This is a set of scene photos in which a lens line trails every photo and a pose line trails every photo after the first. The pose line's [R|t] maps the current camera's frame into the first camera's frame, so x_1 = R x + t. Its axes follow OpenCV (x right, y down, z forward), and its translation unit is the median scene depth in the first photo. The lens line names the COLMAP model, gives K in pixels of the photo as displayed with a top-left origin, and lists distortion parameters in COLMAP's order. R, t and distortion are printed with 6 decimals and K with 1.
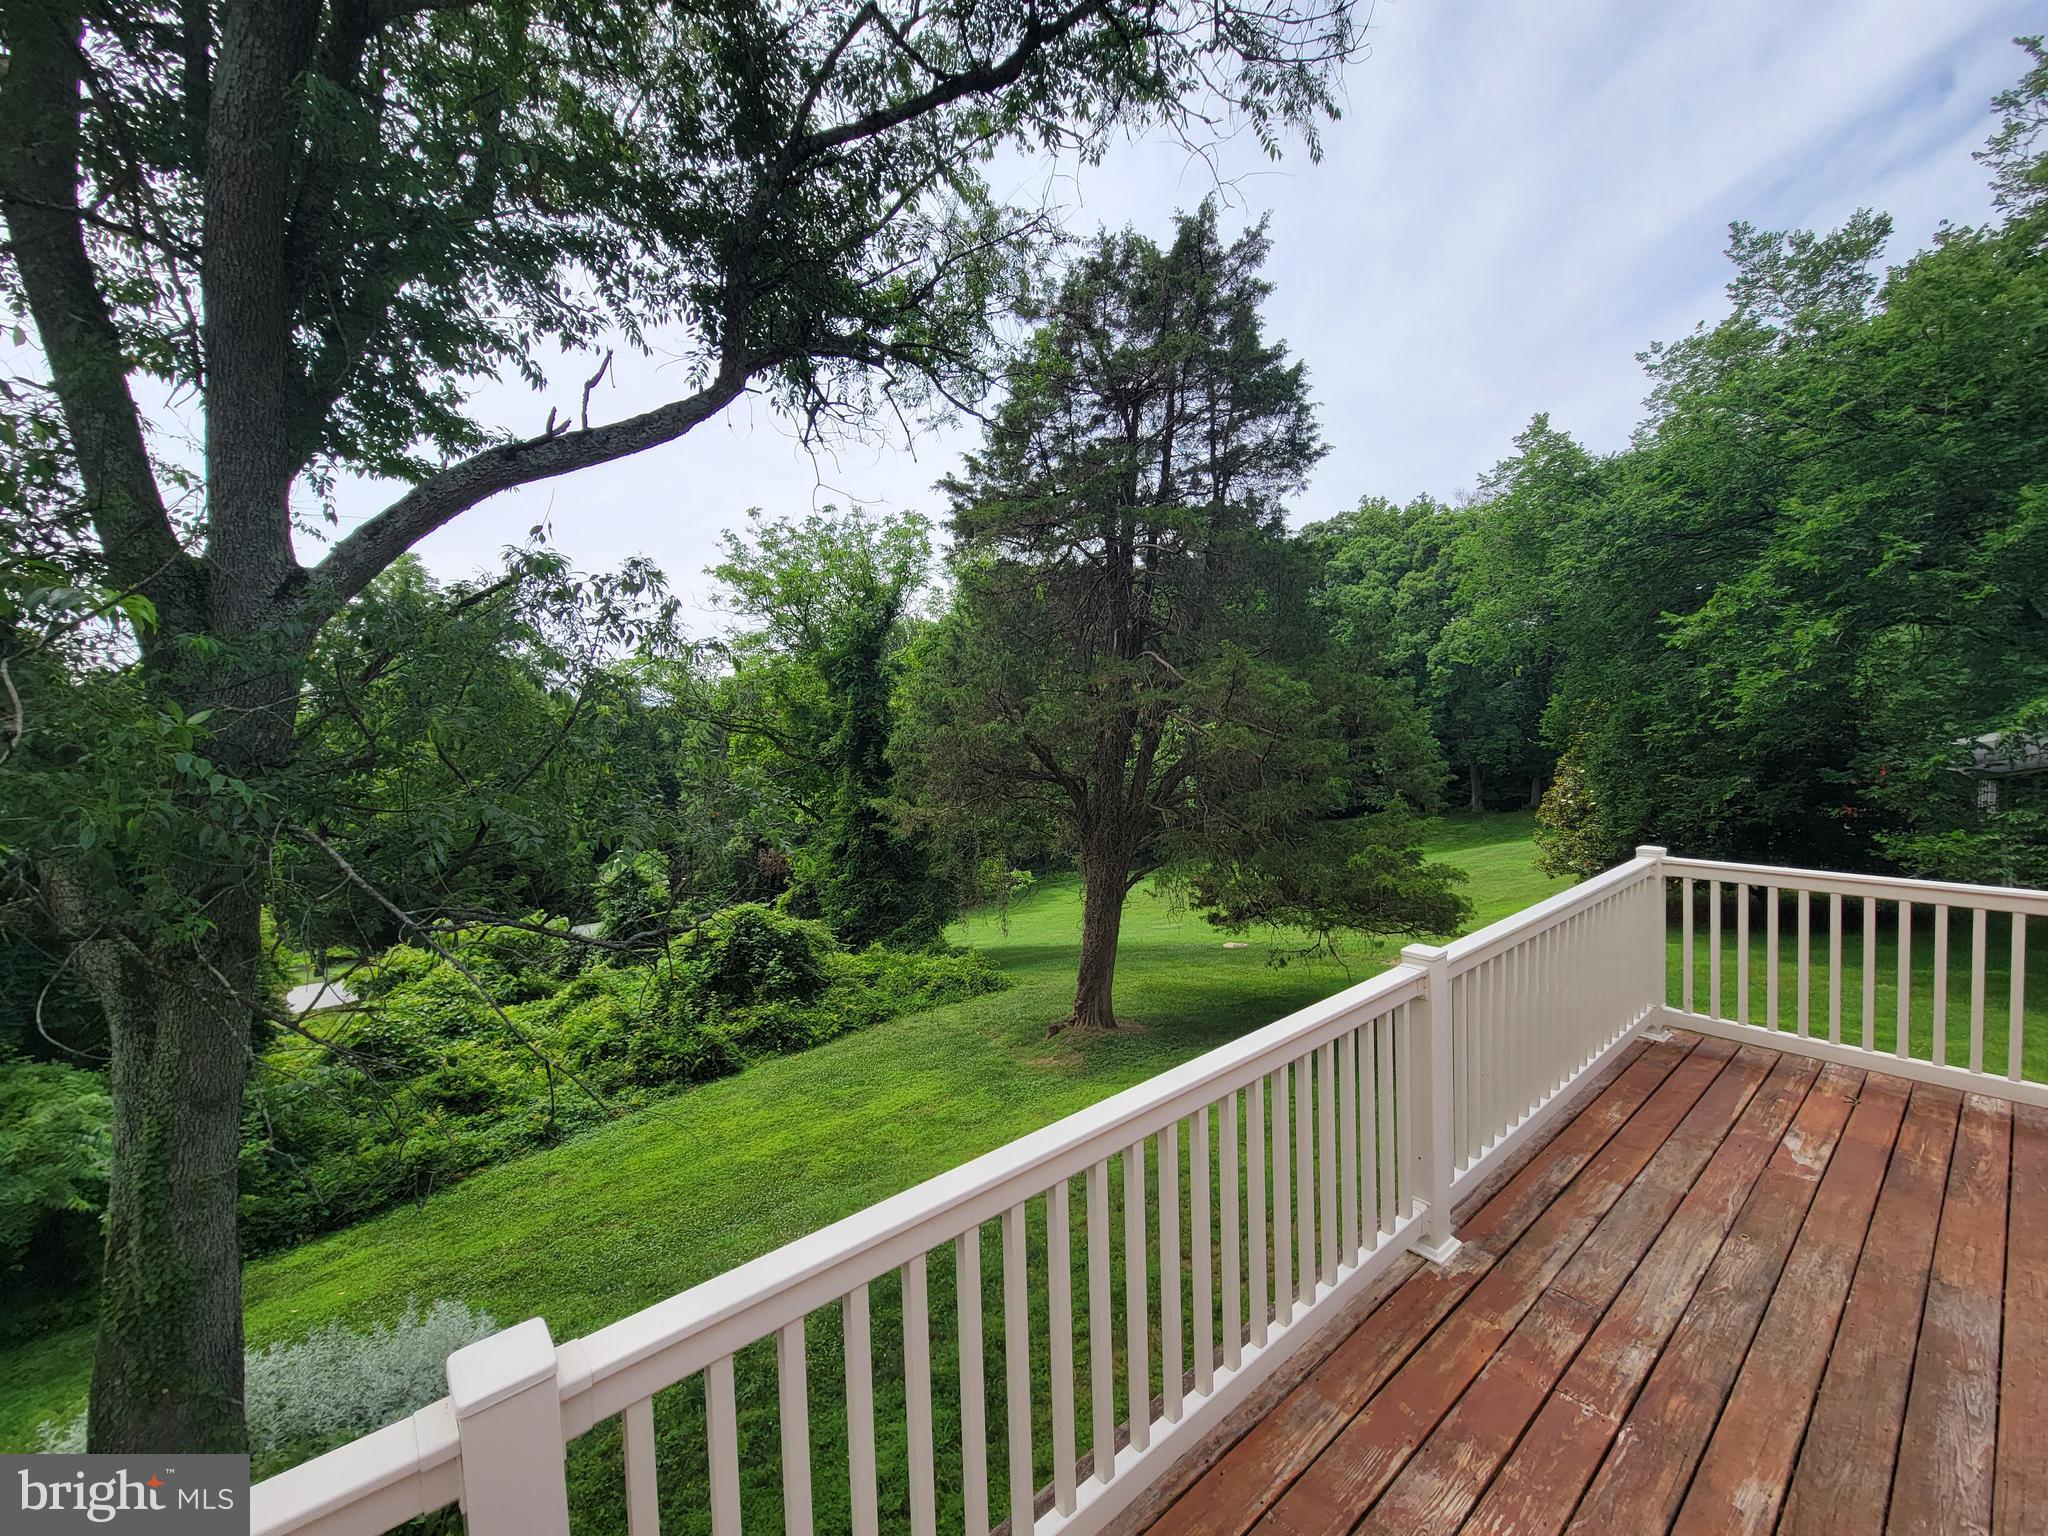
lens RADIAL K [[825.4, 0, 1024.0], [0, 825.4, 768.0], [0, 0, 1]] dist [0.000160, 0.006366]
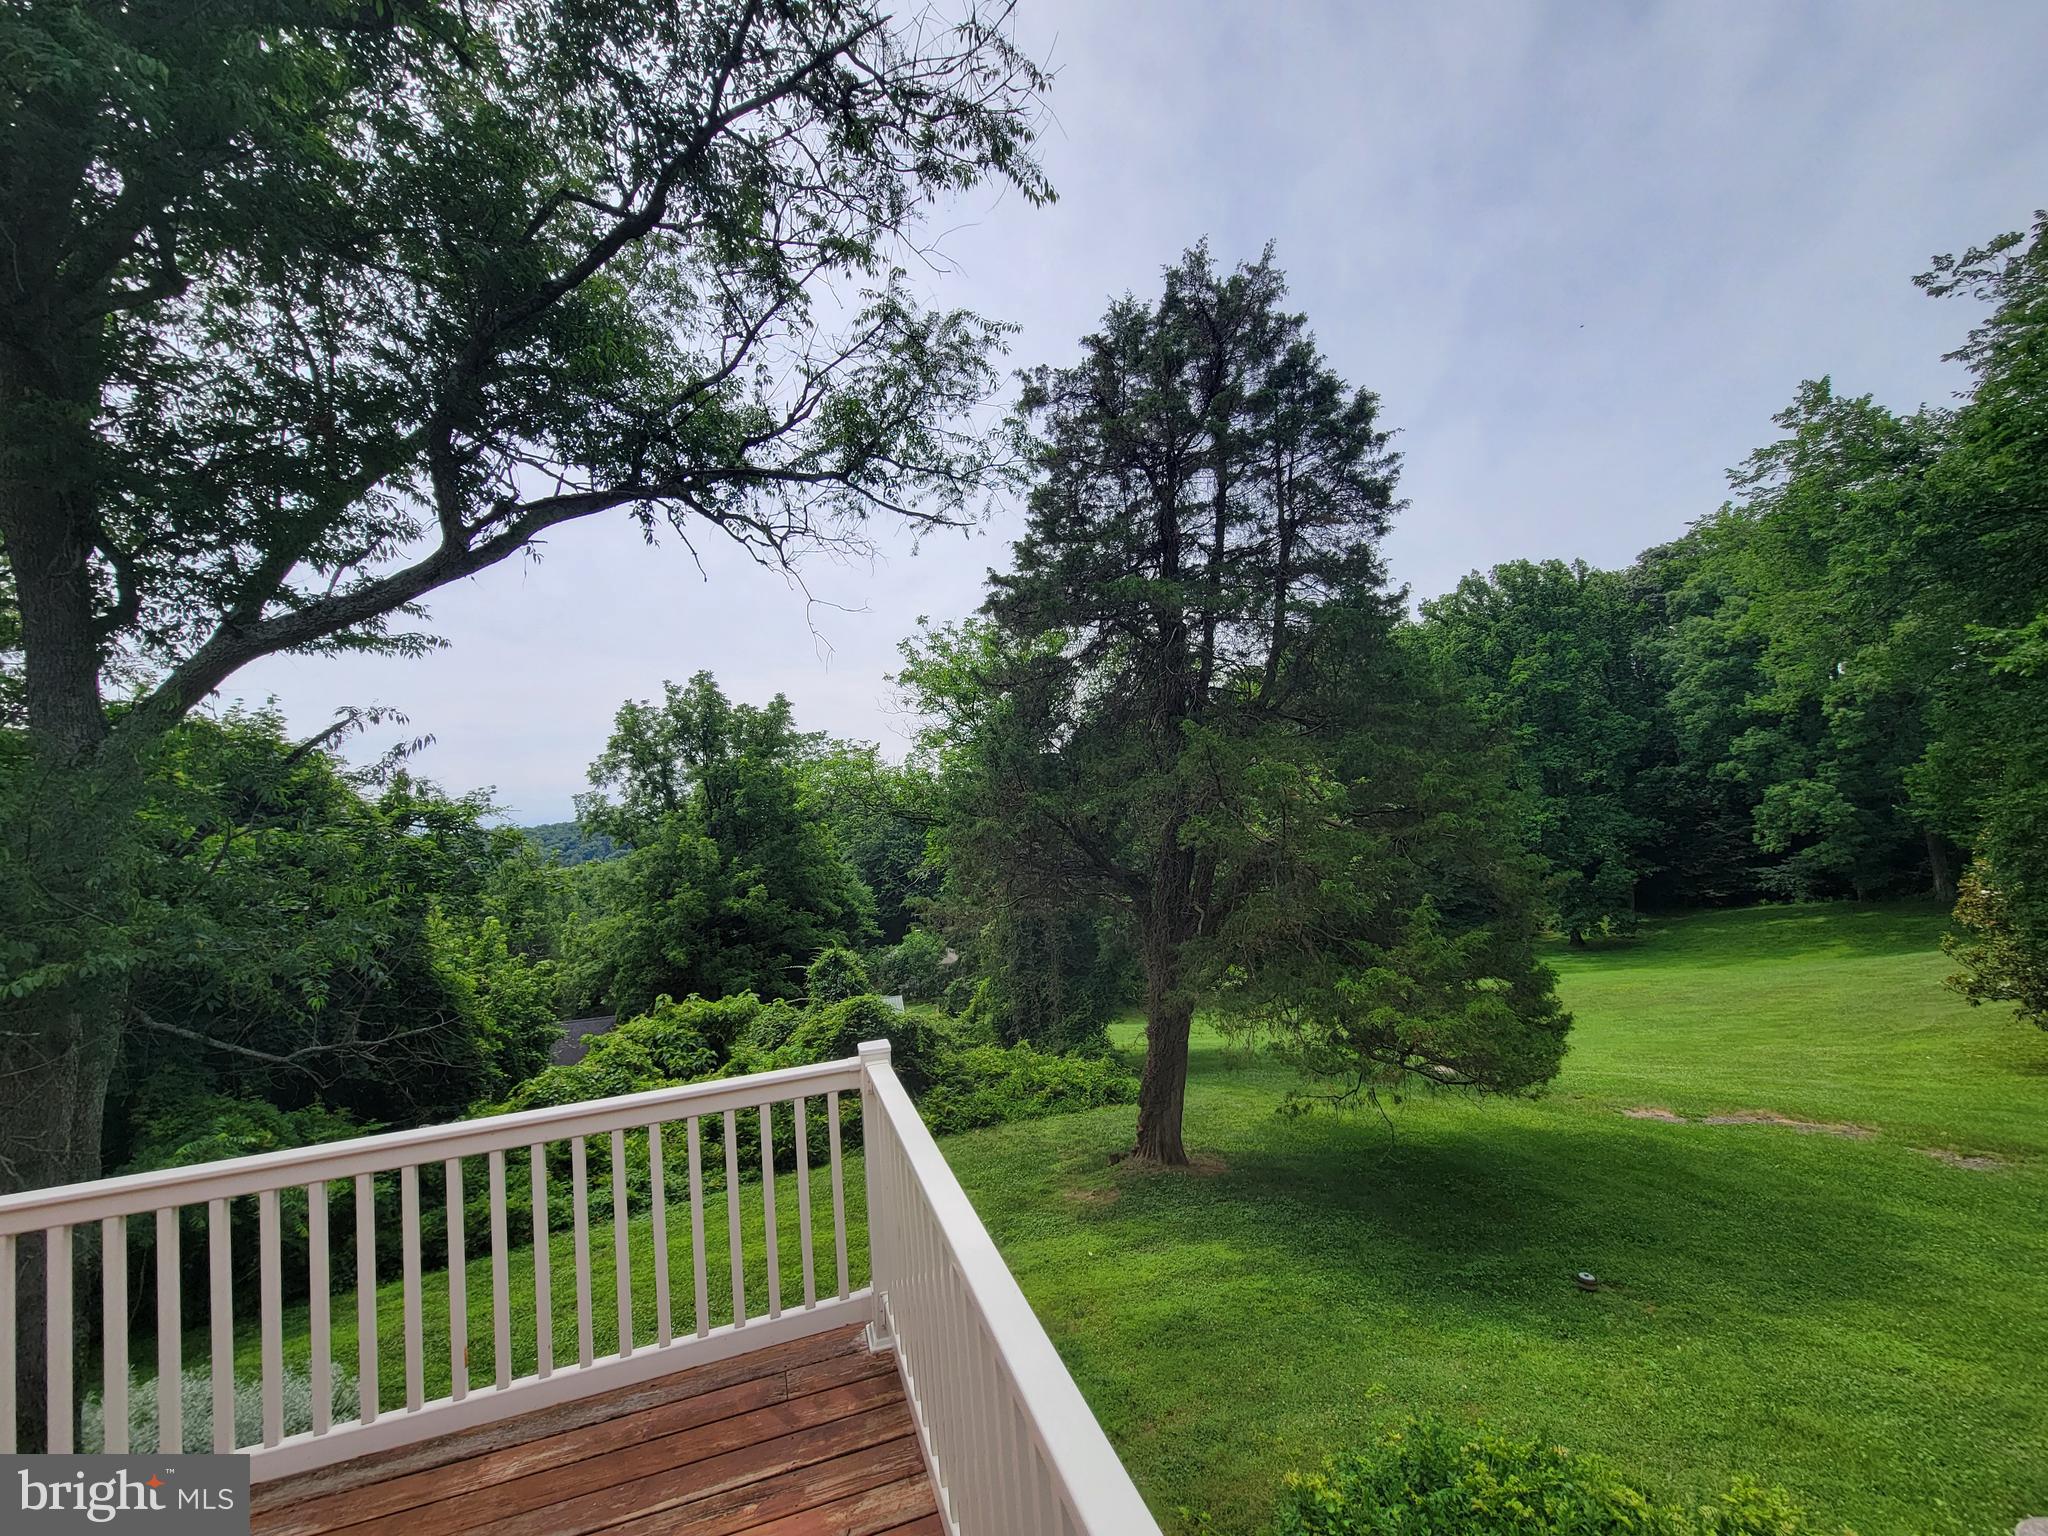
lens RADIAL K [[828.1, 0, 1024.0], [0, 828.1, 768.0], [0, 0, 1]] dist [0.001854, 0.000644]
pose [[0.934772, -0.049305, -0.351811, 0.203047], [0.015035, 0.994925, -0.099486, -0.010487], [0.354931, 0.087707, 0.930769, 0.070149]]
